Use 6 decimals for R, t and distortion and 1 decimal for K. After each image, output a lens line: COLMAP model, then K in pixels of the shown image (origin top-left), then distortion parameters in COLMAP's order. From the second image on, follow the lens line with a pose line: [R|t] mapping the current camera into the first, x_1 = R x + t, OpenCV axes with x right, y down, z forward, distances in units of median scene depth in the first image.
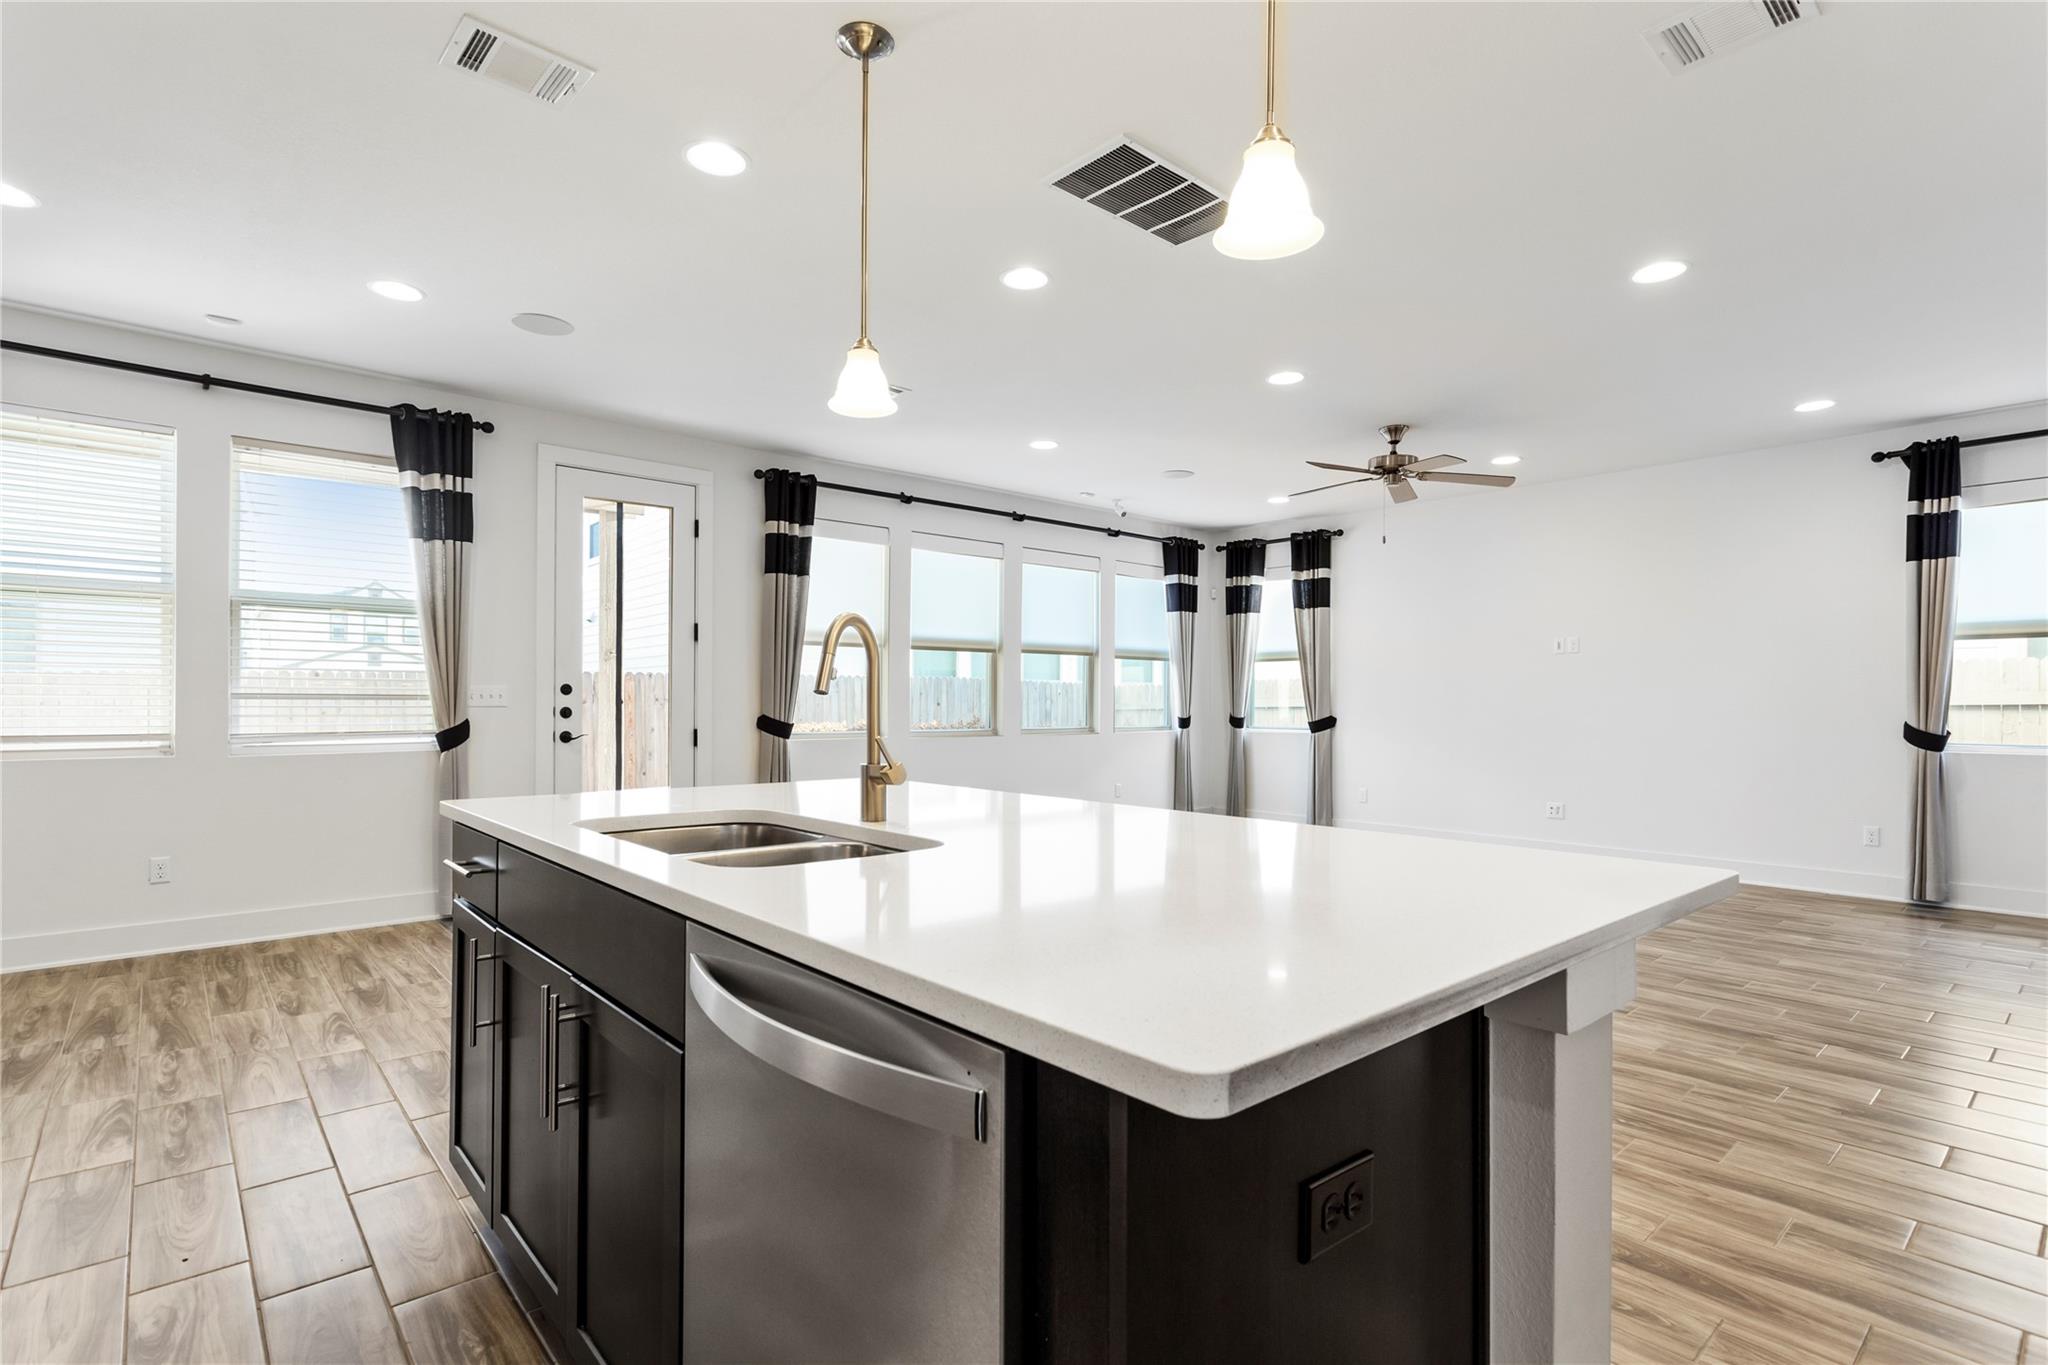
lens RADIAL K [[979.6, 0, 1025.9], [0, 979.6, 697.7], [0, 0, 1]] dist [-0.000105, 0.003105]
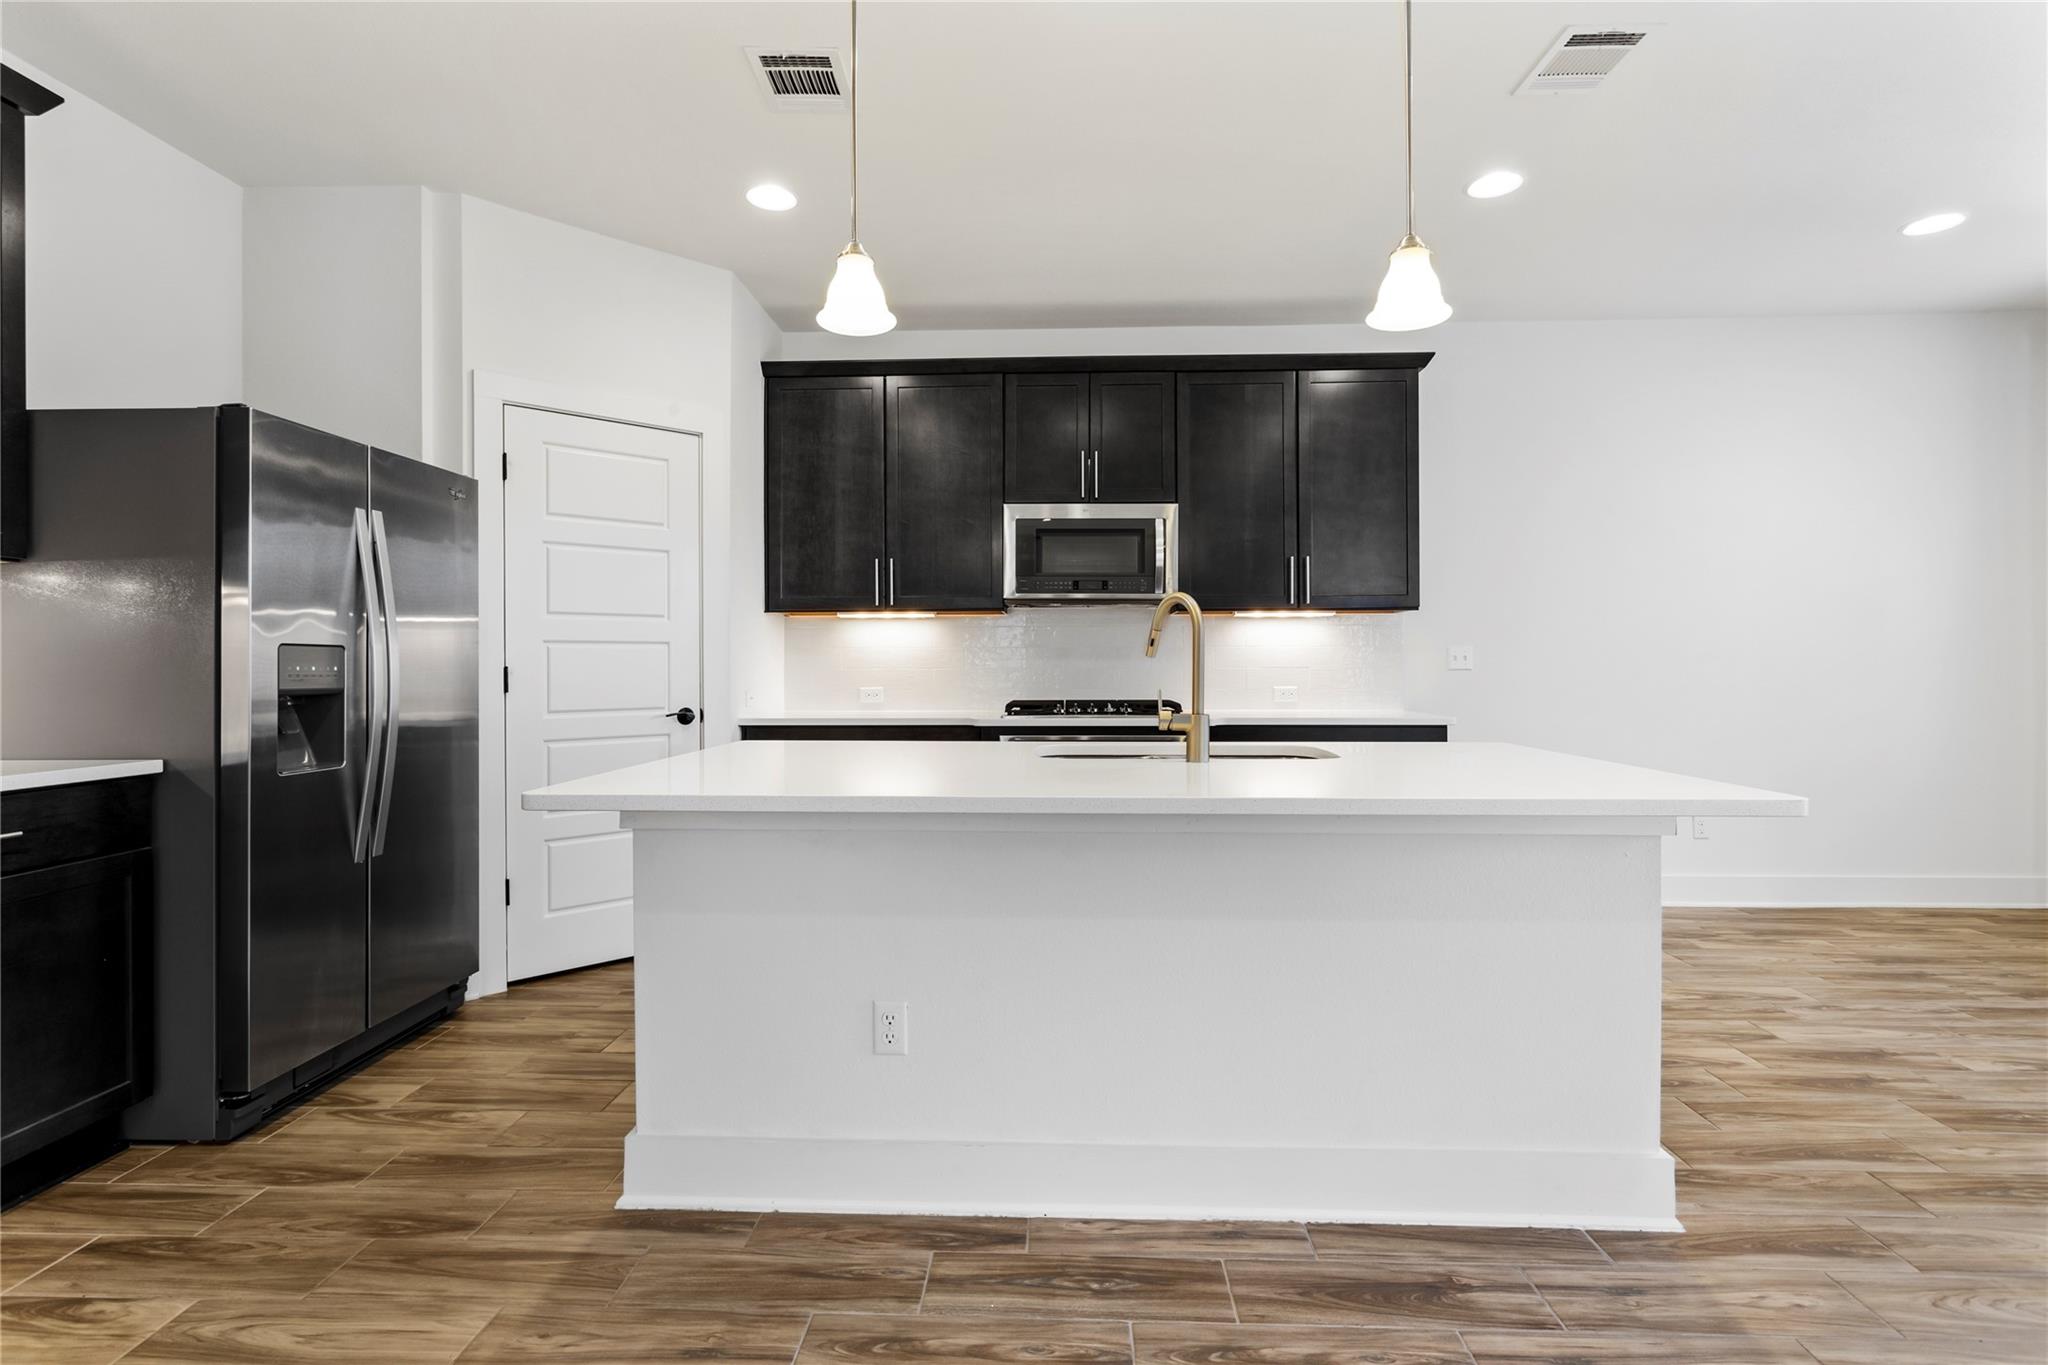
lens RADIAL K [[979.6, 0, 1027.4], [0, 979.6, 665.5], [0, 0, 1]] dist [-0.000105, 0.003105]
pose [[-0.690810, -0.002812, -0.723031, 0.310510], [0.003785, 0.999965, -0.007505, 0.006775], [0.723026, -0.007921, -0.690775, 0.612414]]
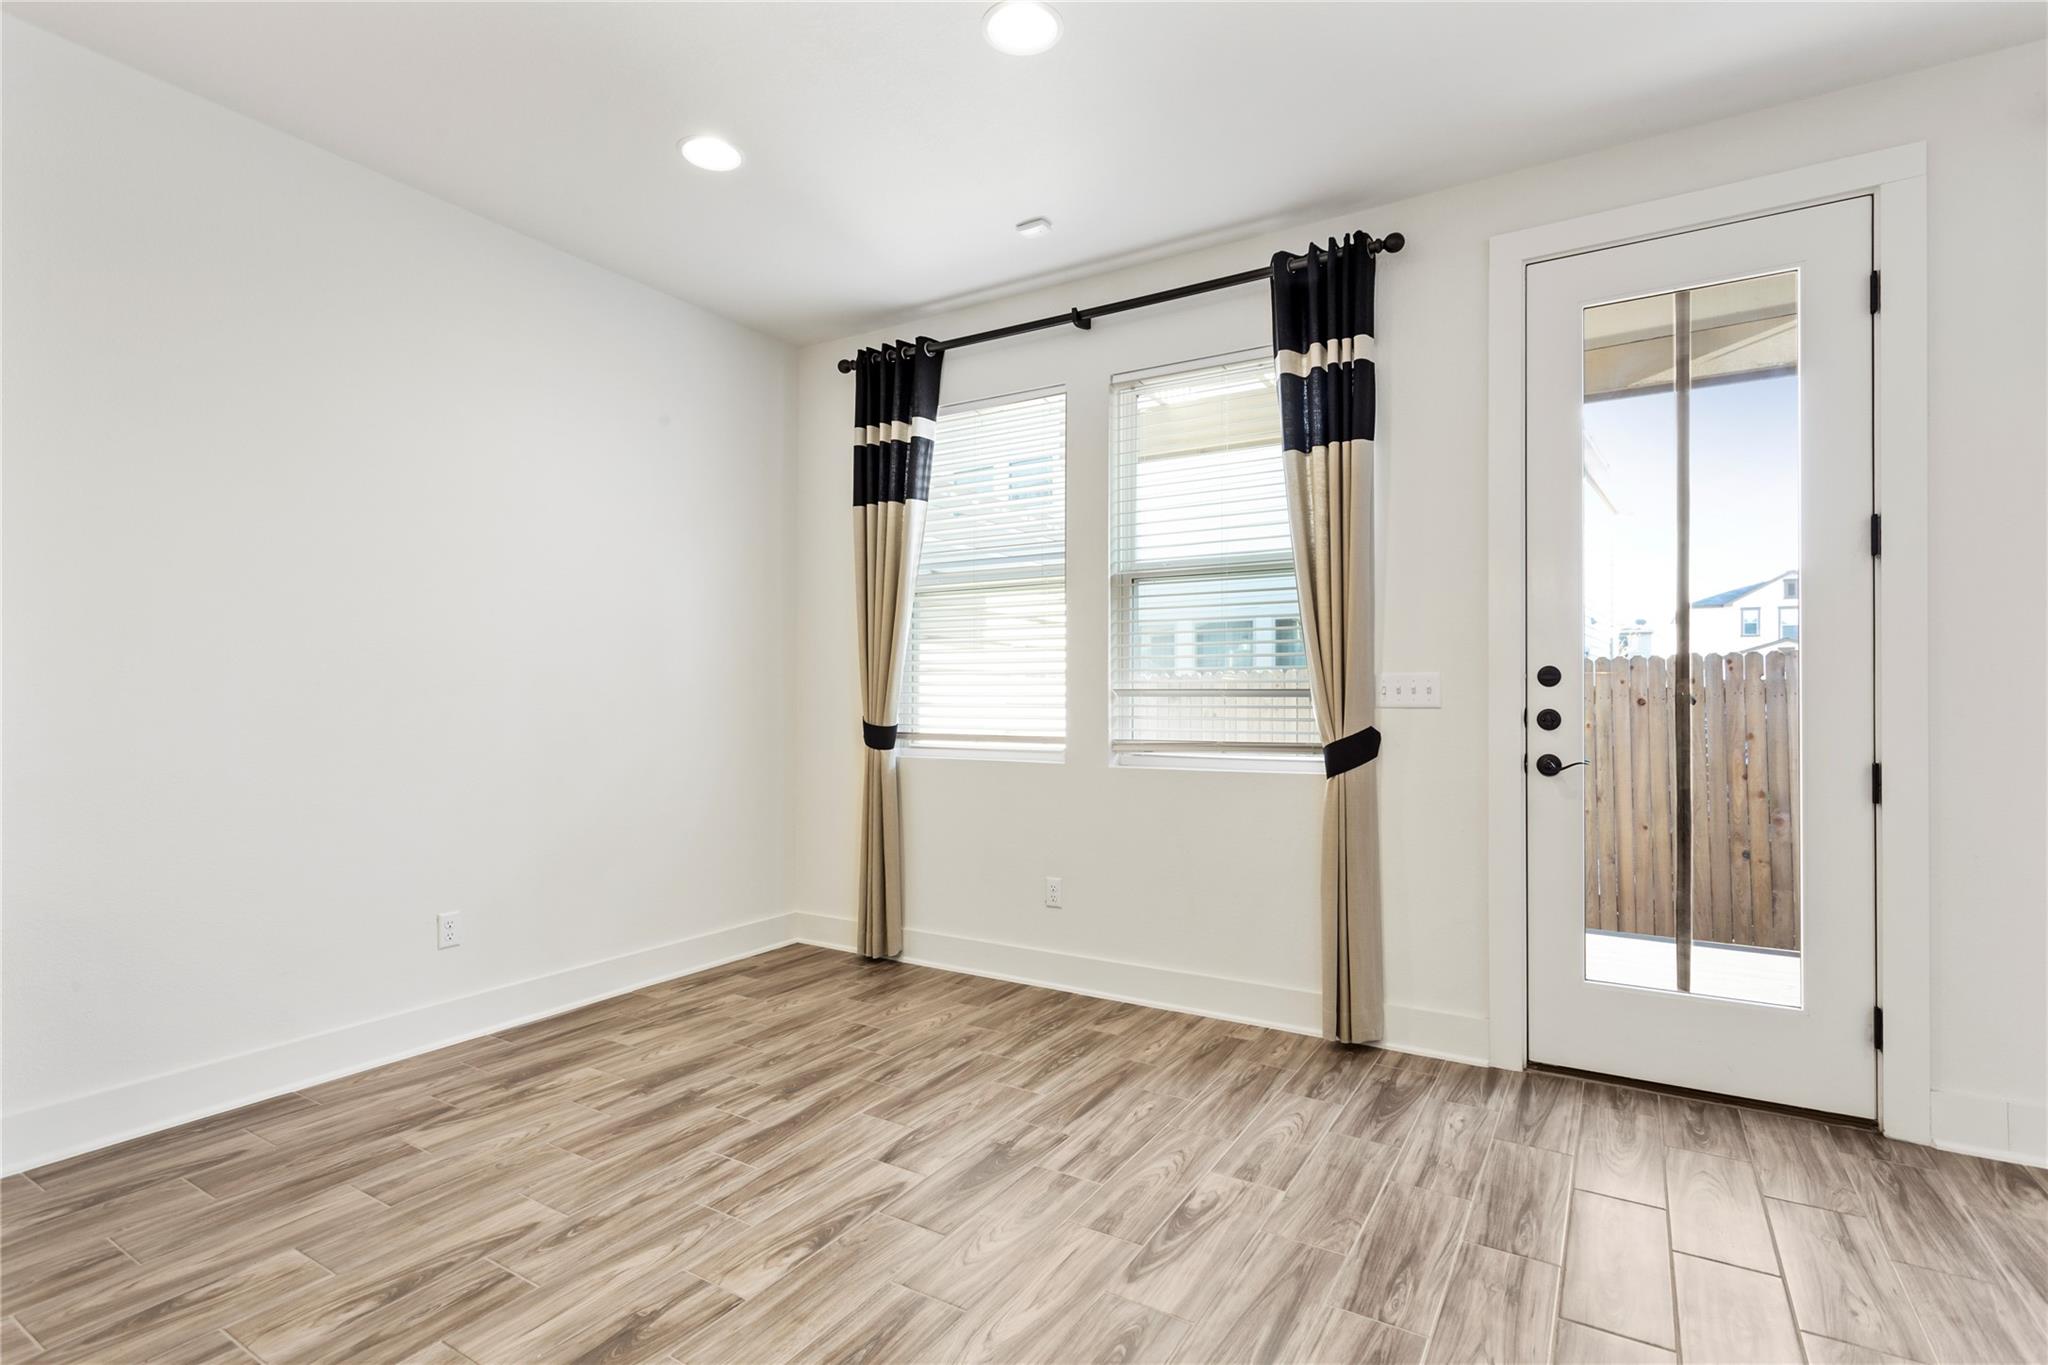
lens RADIAL K [[979.6, 0, 1028.8], [0, 979.6, 690.5], [0, 0, 1]] dist [-0.000105, 0.003105]
pose [[0.296527, -0.012862, -0.954938, -0.046010], [0.001558, 0.999914, -0.012984, 0.006313], [0.955023, 0.002363, 0.296522, 0.605529]]
